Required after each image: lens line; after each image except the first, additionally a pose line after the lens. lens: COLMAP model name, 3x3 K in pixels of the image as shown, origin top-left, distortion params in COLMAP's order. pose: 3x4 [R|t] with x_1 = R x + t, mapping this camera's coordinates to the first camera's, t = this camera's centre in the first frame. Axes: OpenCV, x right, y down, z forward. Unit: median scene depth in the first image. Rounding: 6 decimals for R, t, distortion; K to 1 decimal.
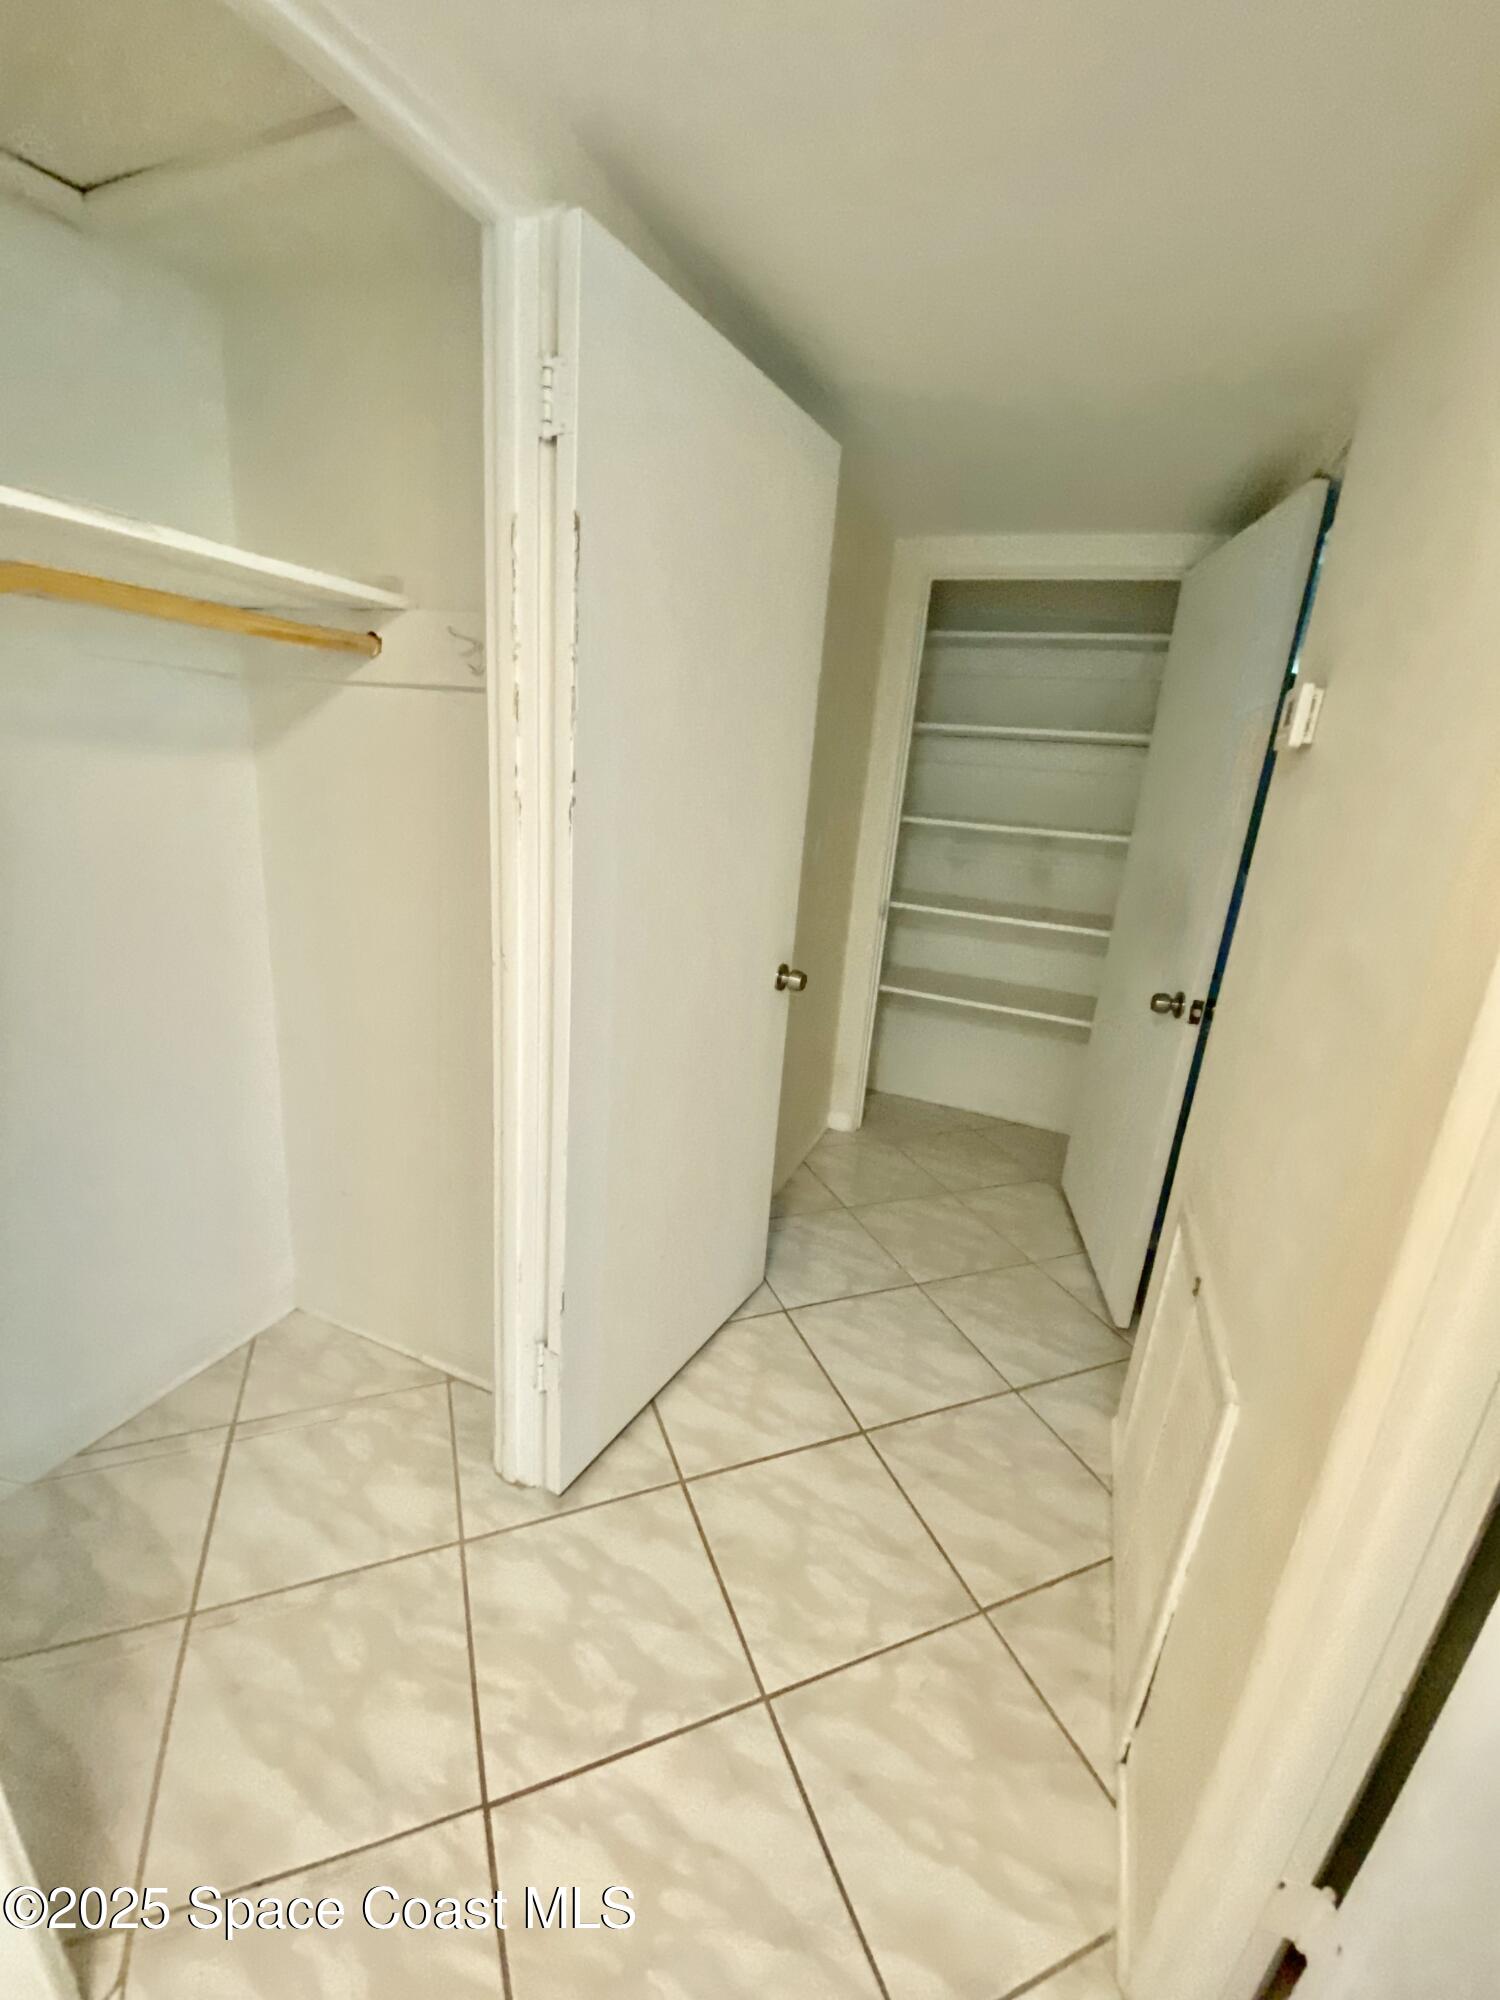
lens RADIAL K [[811.3, 0, 714.6], [0, 811.3, 1005.9], [0, 0, 1]] dist [-0.007512, -0.000199]
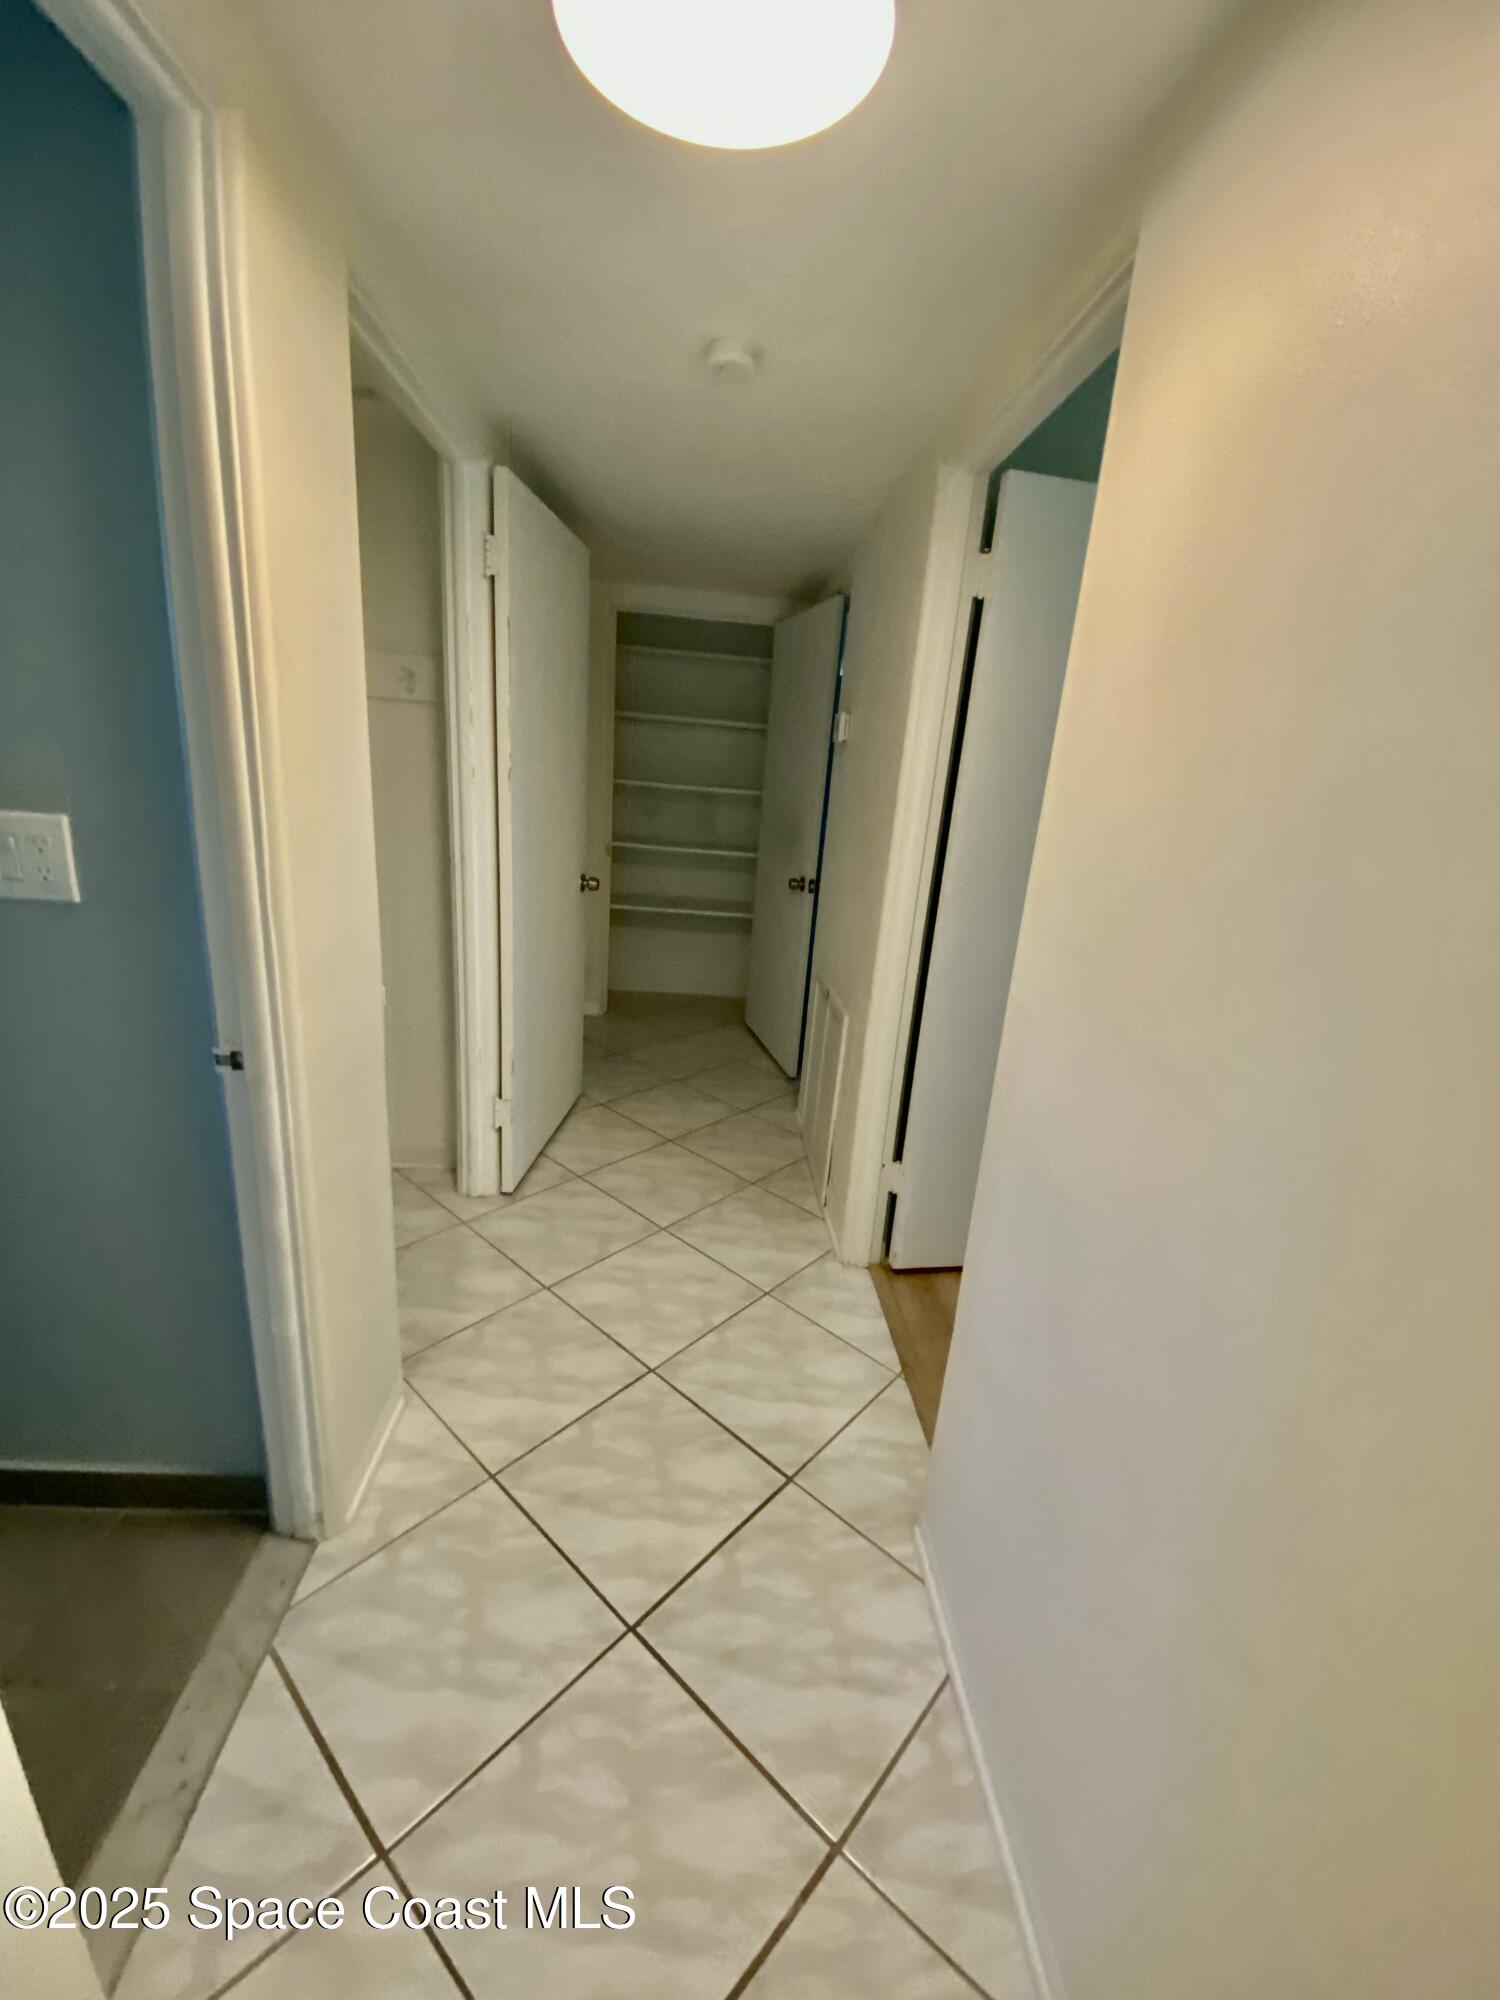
lens RADIAL K [[811.3, 0, 714.6], [0, 811.3, 1005.9], [0, 0, 1]] dist [-0.007512, -0.000199]
pose [[0.905036, -0.125218, 0.406484, -0.355769], [0.109698, 0.992069, 0.061364, 0.133506], [-0.410944, -0.010946, 0.911595, -0.542568]]
